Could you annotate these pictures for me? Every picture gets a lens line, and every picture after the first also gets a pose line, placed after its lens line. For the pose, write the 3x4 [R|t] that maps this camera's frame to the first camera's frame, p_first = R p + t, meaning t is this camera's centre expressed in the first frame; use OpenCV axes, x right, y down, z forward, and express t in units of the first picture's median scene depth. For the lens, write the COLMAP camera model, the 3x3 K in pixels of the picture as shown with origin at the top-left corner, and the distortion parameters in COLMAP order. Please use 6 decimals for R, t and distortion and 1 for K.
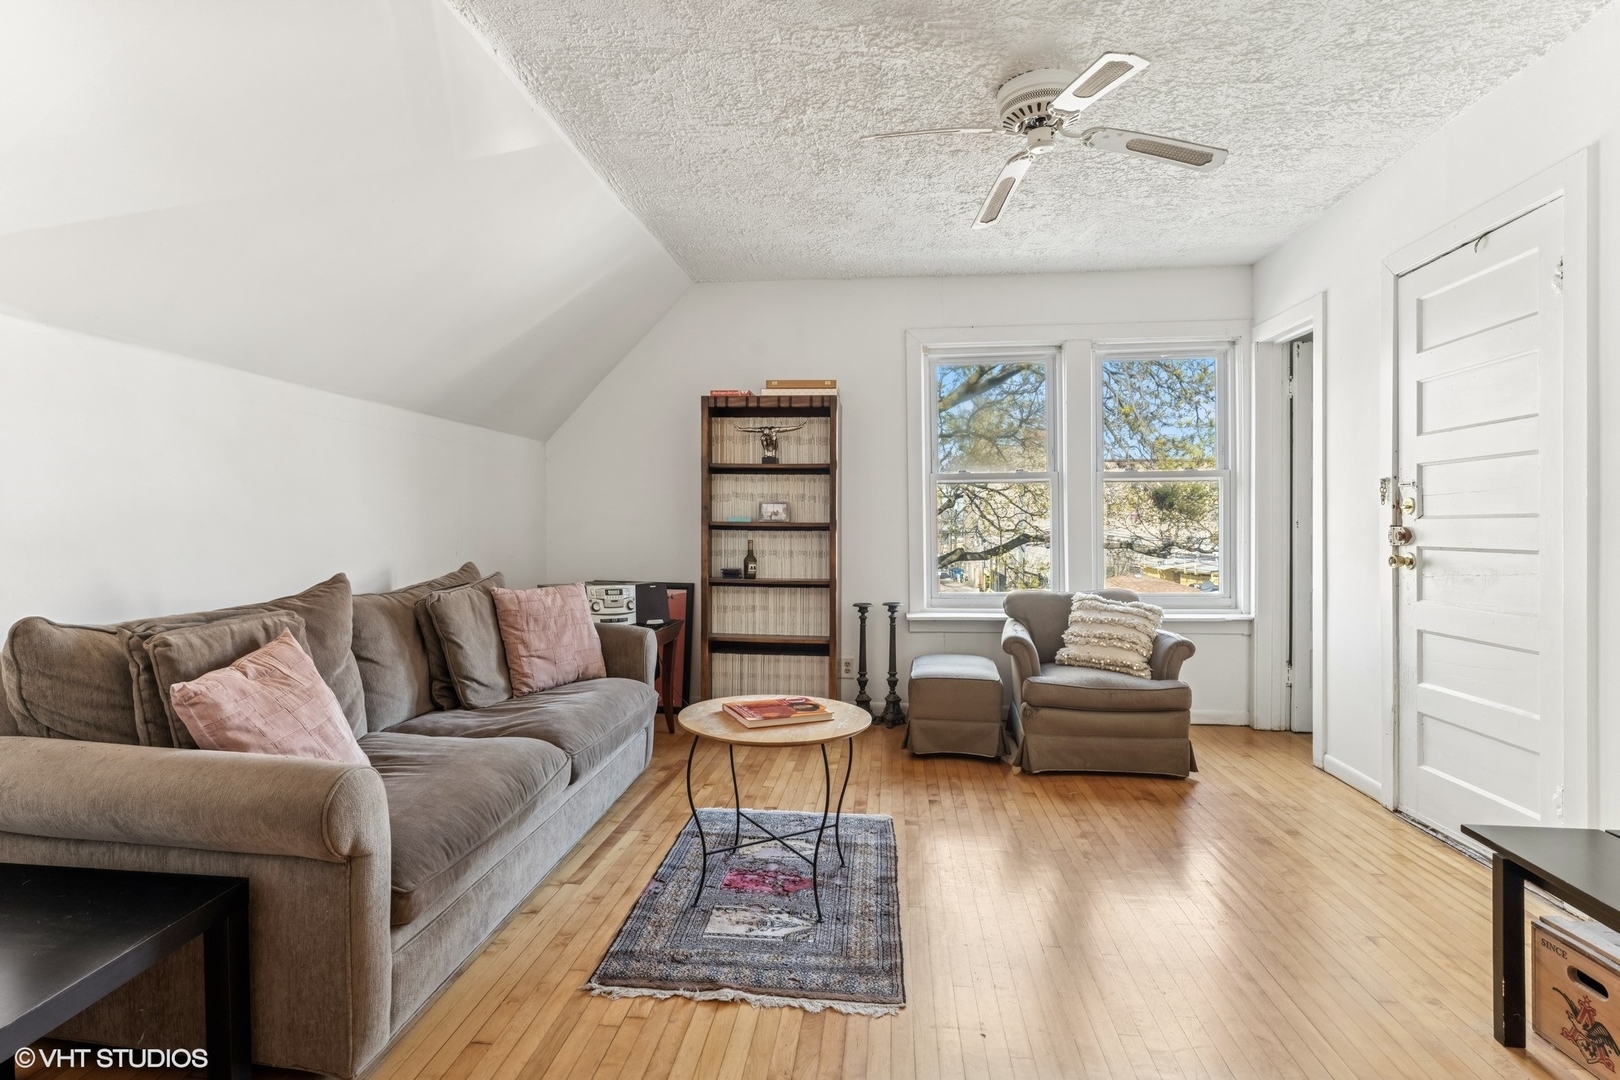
lens RADIAL K [[820.7, 0, 804.0], [0, 820.7, 561.4], [0, 0, 1]] dist [0.003860, 0.000277]
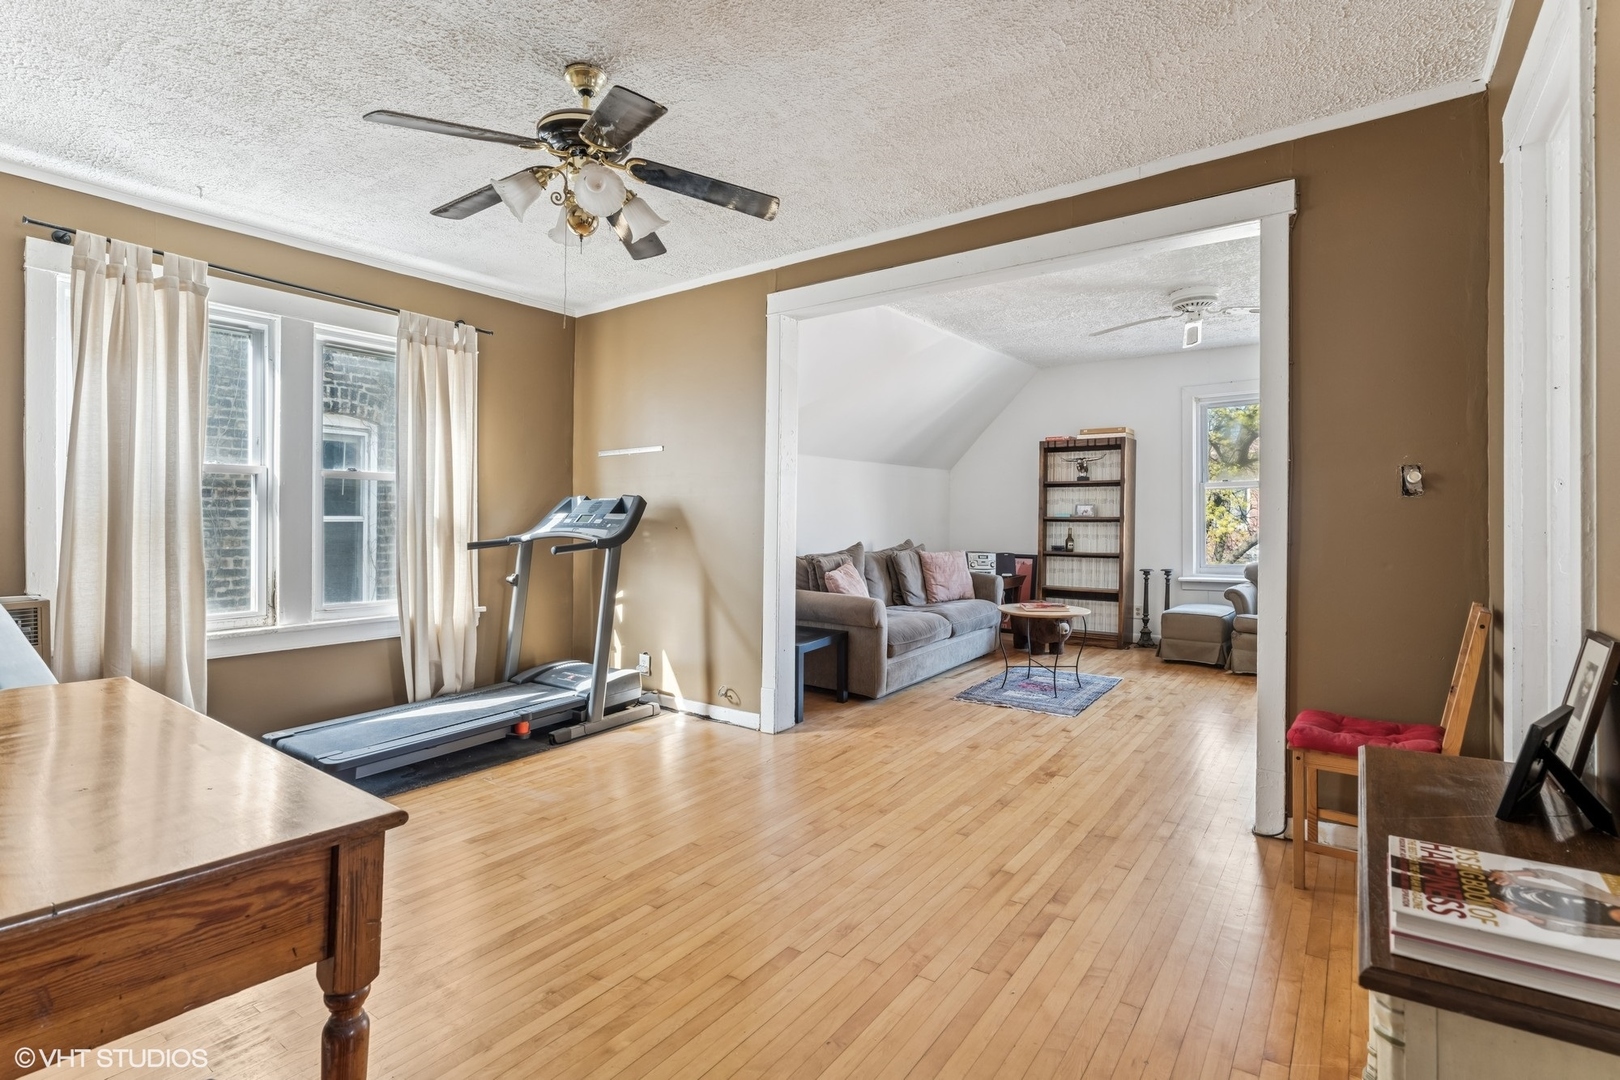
lens RADIAL K [[784.6, 0, 808.9], [0, 784.6, 540.8], [0, 0, 1]] dist [-0.000573, -0.000236]
pose [[0.877150, 0.007069, -0.480165, 0.228197], [-0.012699, 0.999883, -0.008478, 0.018853], [0.480049, 0.013534, 0.877137, -0.610031]]
